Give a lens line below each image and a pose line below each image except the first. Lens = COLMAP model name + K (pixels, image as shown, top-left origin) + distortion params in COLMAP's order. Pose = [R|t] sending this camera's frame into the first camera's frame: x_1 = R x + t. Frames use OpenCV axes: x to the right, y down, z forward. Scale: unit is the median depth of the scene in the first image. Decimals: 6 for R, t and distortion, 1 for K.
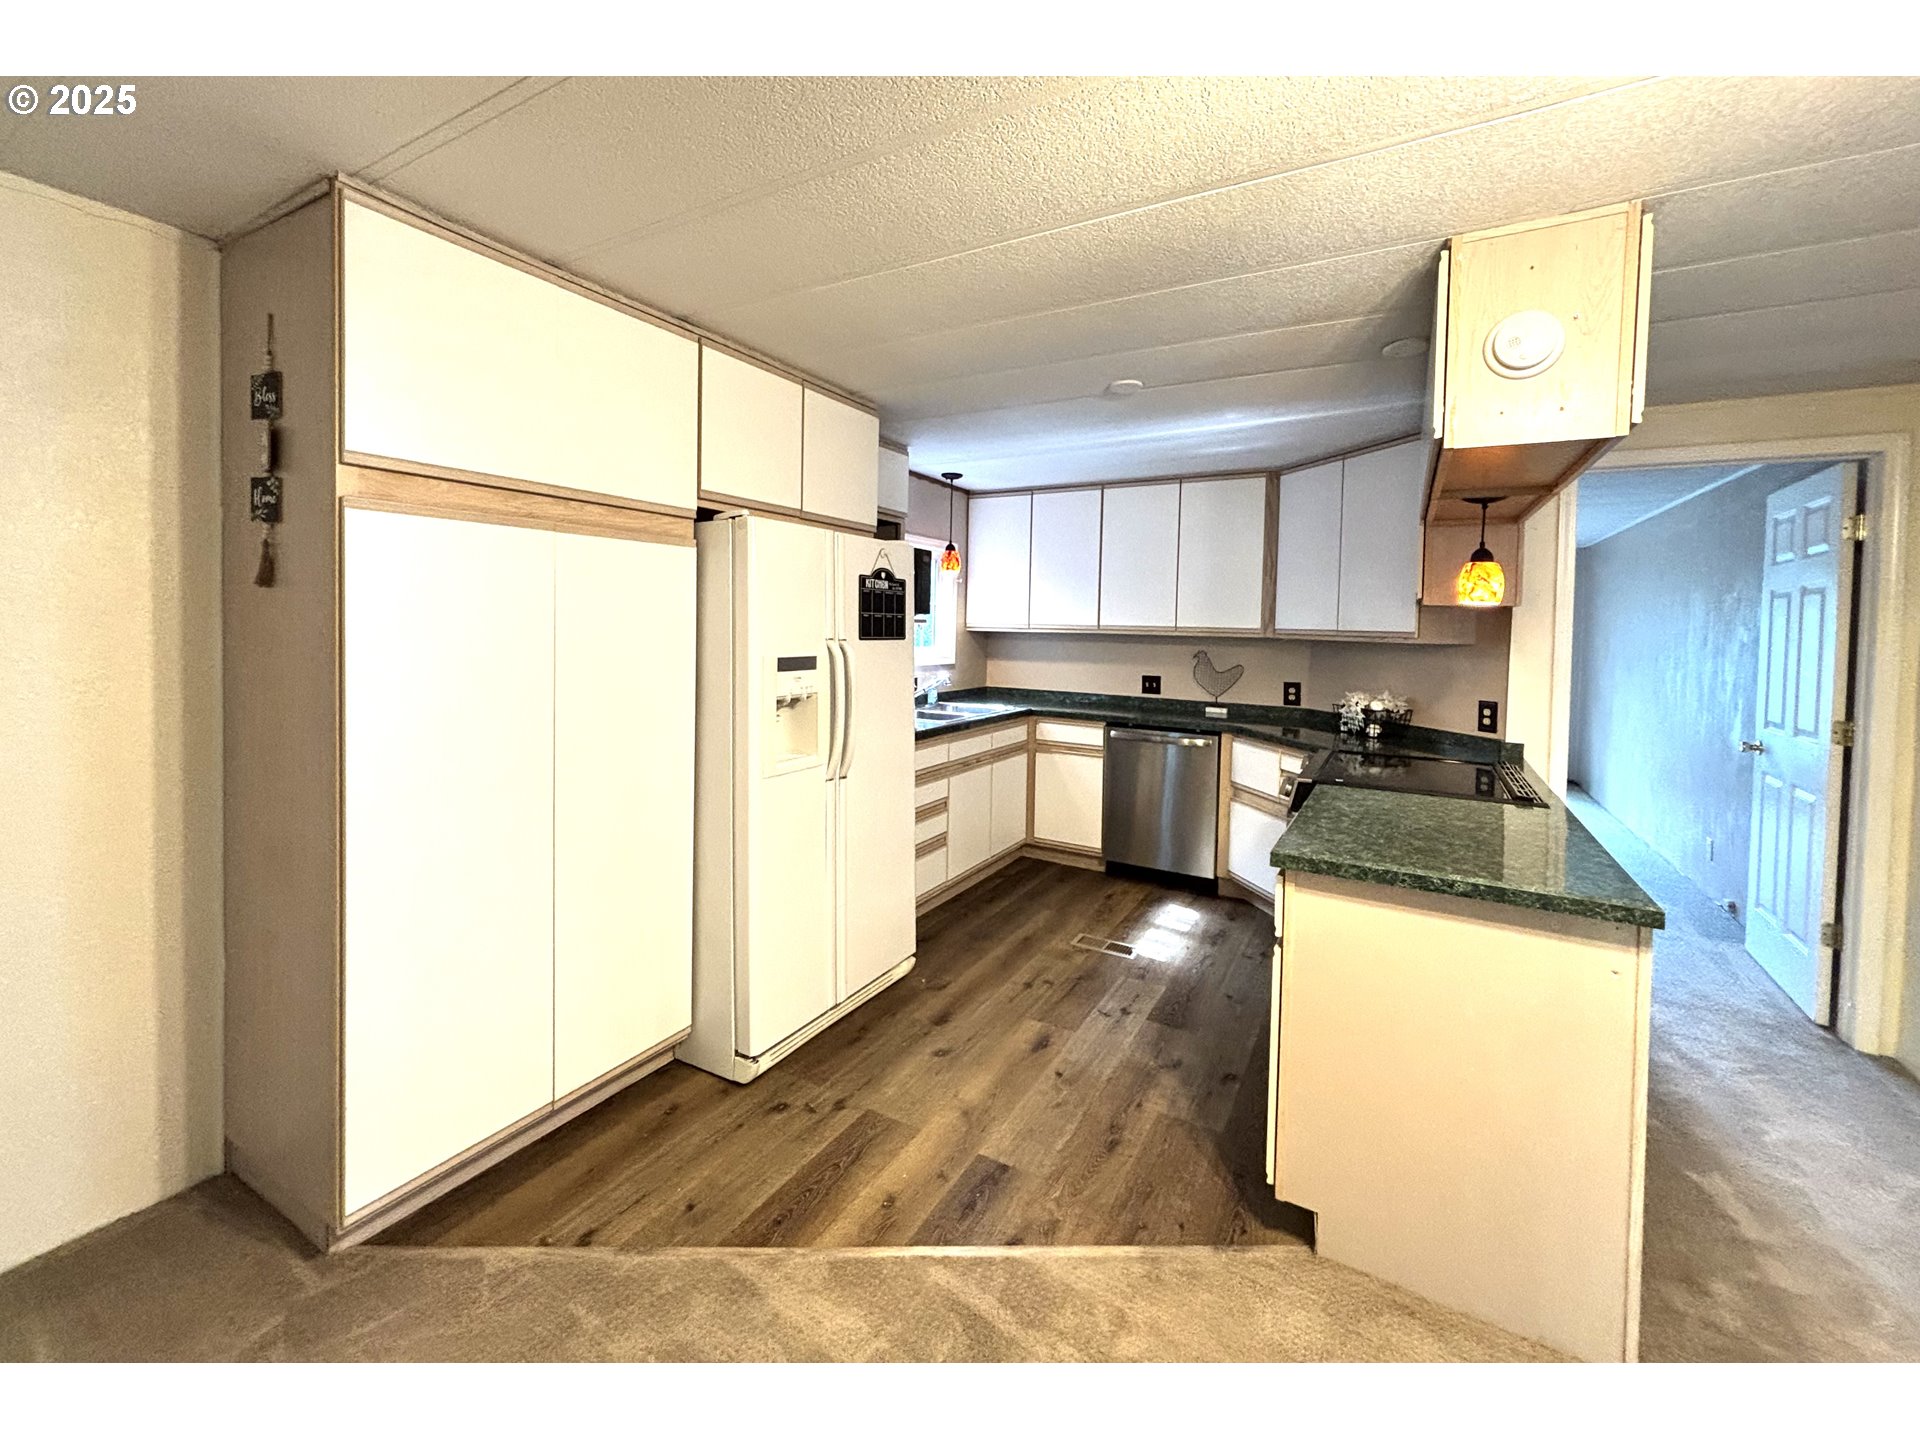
lens RADIAL K [[782.2, 0, 944.4], [0, 782.2, 641.6], [0, 0, 1]] dist [-0.000280, -0.000110]
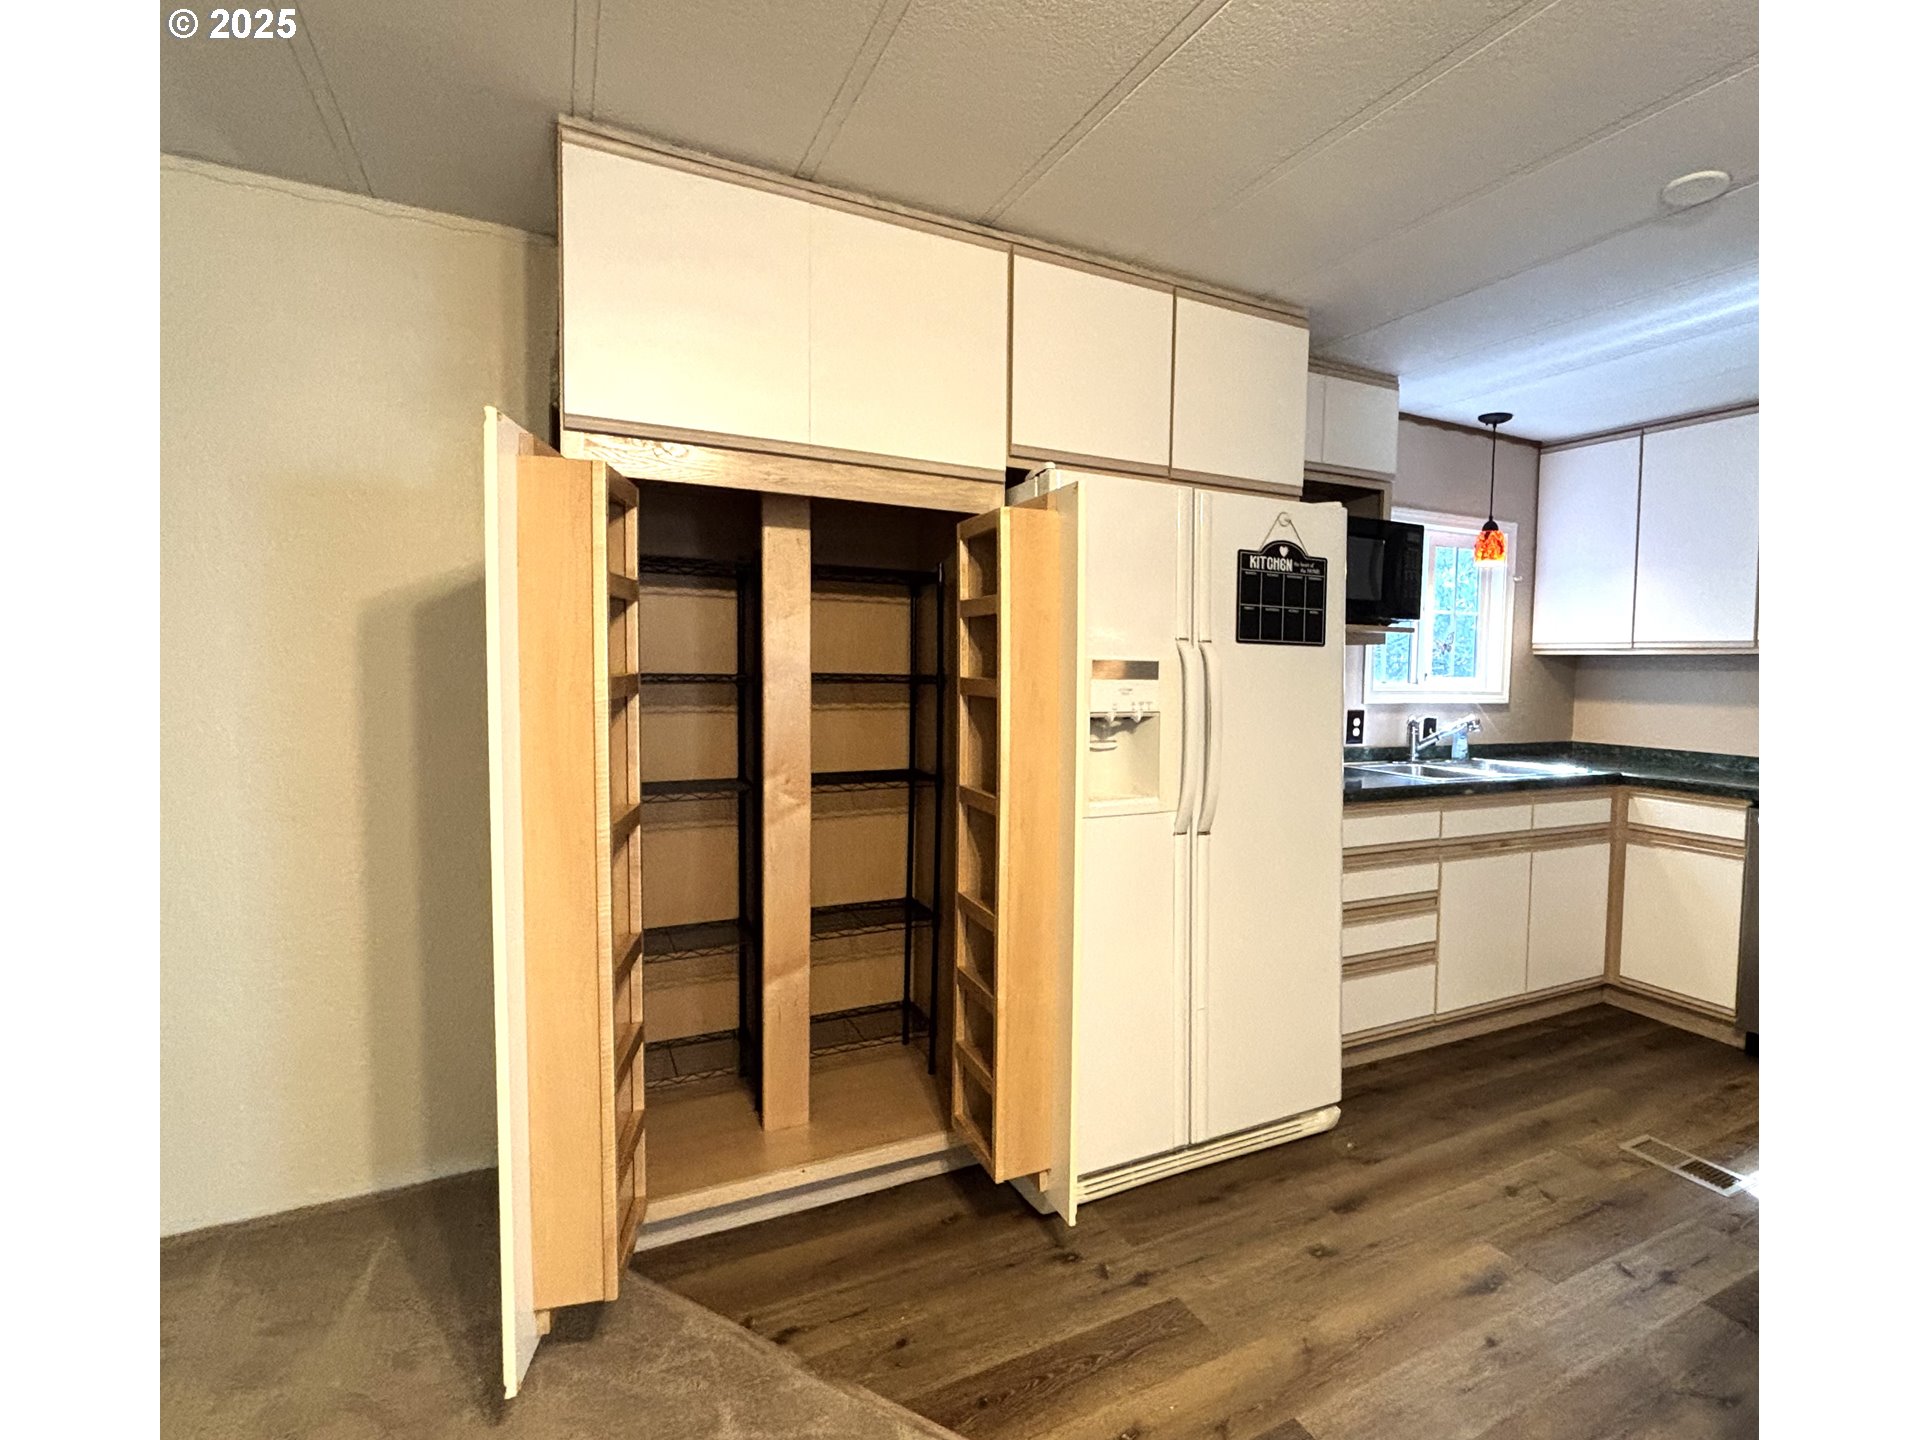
lens RADIAL K [[973.0, 0, 1101.7], [0, 973.0, 721.8], [0, 0, 1]] dist [0.001284, 0.000334]
pose [[0.871094, 0.025839, -0.490437, 0.199929], [-0.013547, 0.999499, 0.028597, 0.041950], [0.490930, -0.018267, 0.871007, 0.161816]]
